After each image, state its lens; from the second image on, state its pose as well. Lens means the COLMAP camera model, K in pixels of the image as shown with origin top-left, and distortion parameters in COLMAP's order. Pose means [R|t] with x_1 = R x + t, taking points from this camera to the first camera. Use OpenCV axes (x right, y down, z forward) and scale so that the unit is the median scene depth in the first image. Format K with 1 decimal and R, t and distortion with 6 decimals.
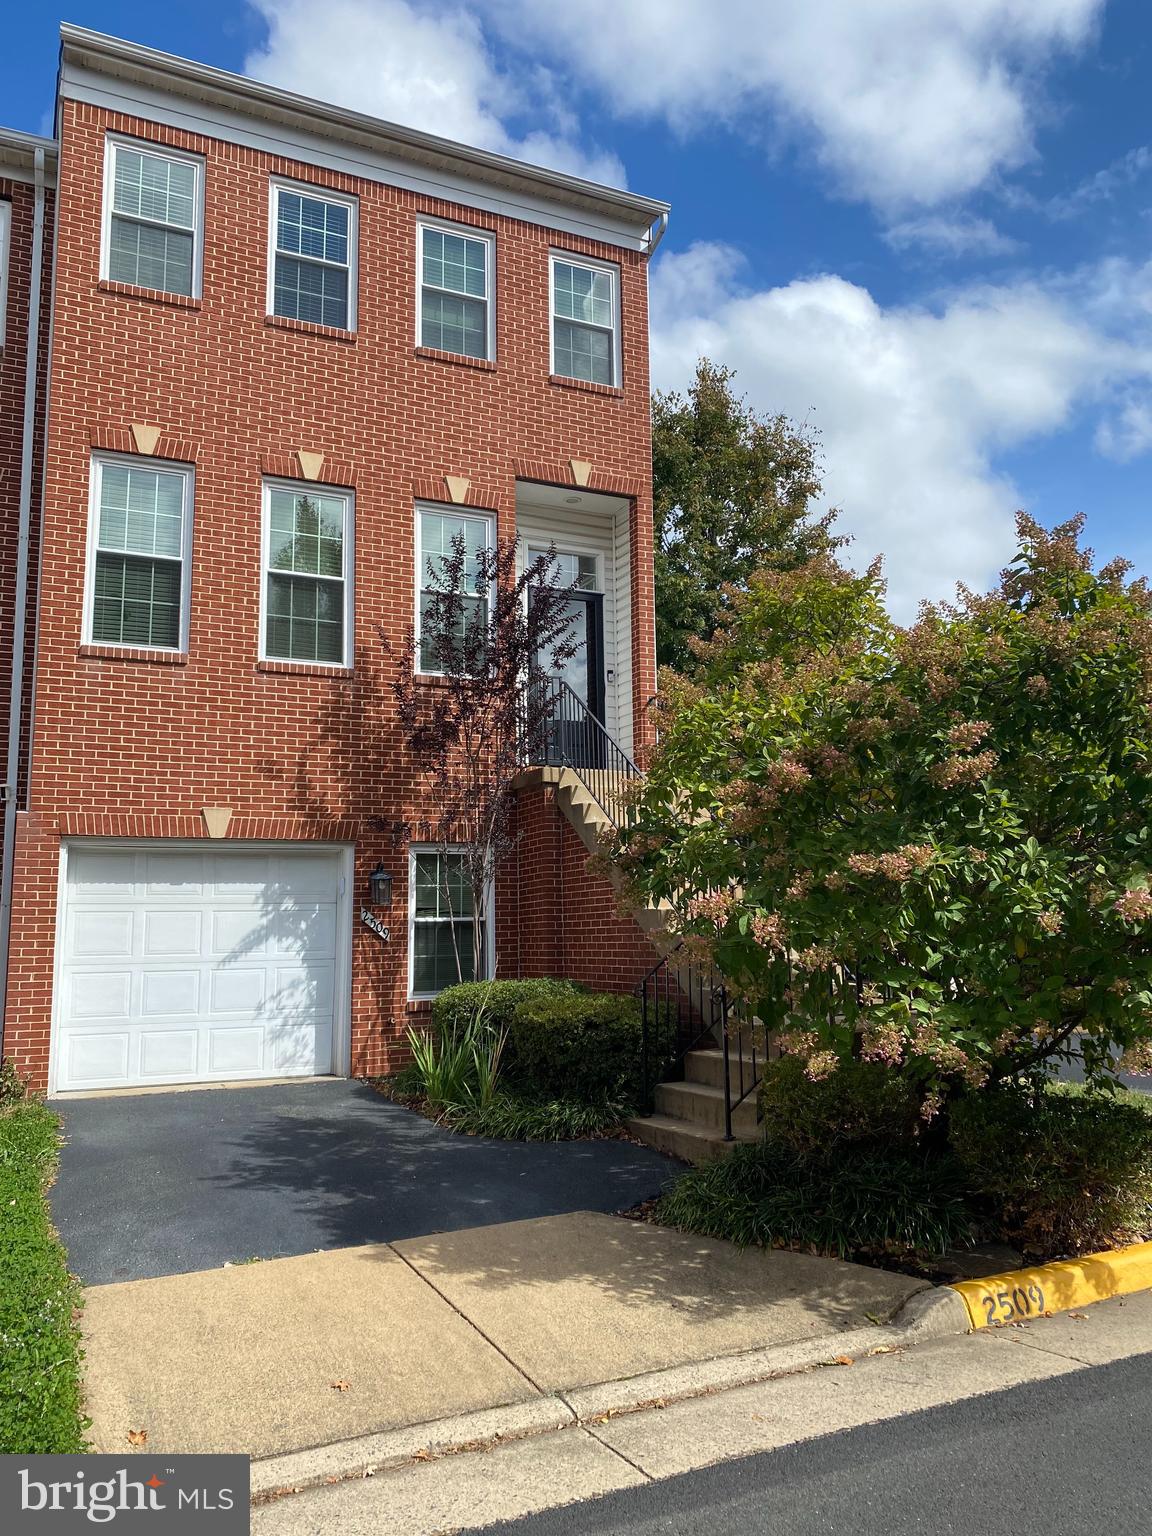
lens RADIAL K [[1173.7, 0, 576.0], [0, 1173.7, 768.0], [0, 0, 1]] dist [0.011420, 0.000514]
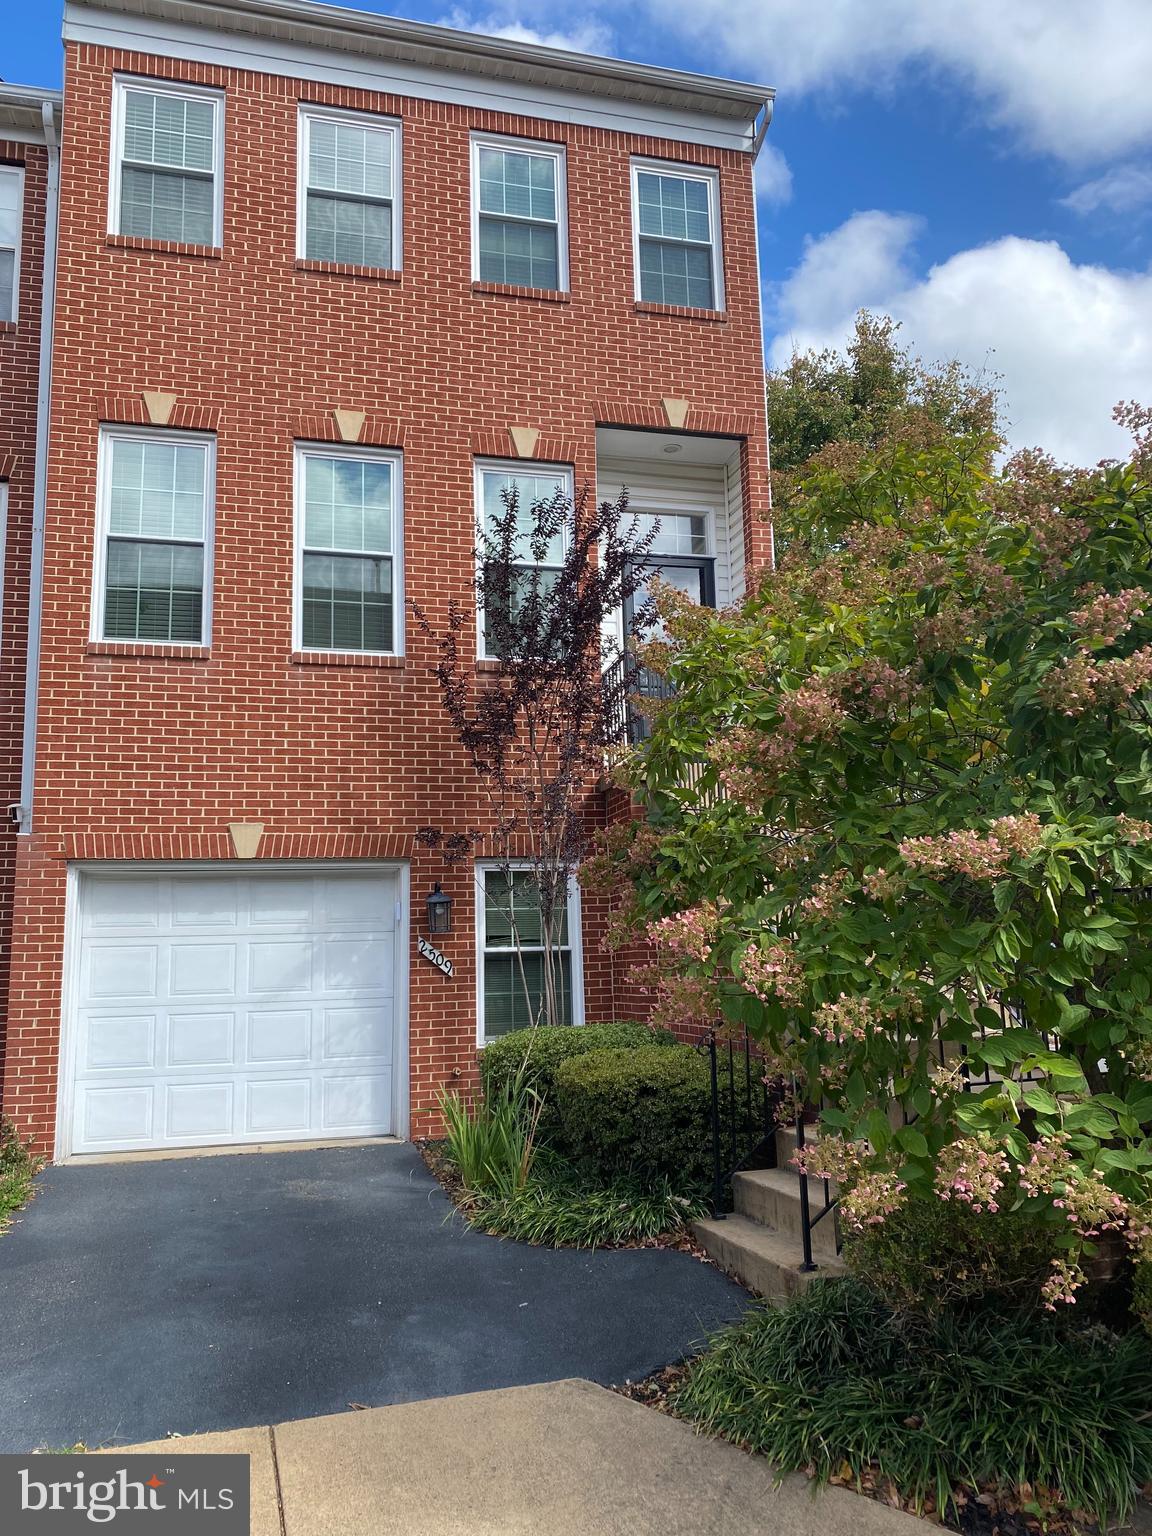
lens RADIAL K [[1173.7, 0, 576.0], [0, 1173.7, 768.0], [0, 0, 1]] dist [0.011420, 0.000514]
pose [[0.982686, -0.041562, -0.180559, 0.087283], [0.037799, 0.998991, -0.024234, 0.022898], [0.181384, 0.016990, 0.983266, 0.192283]]
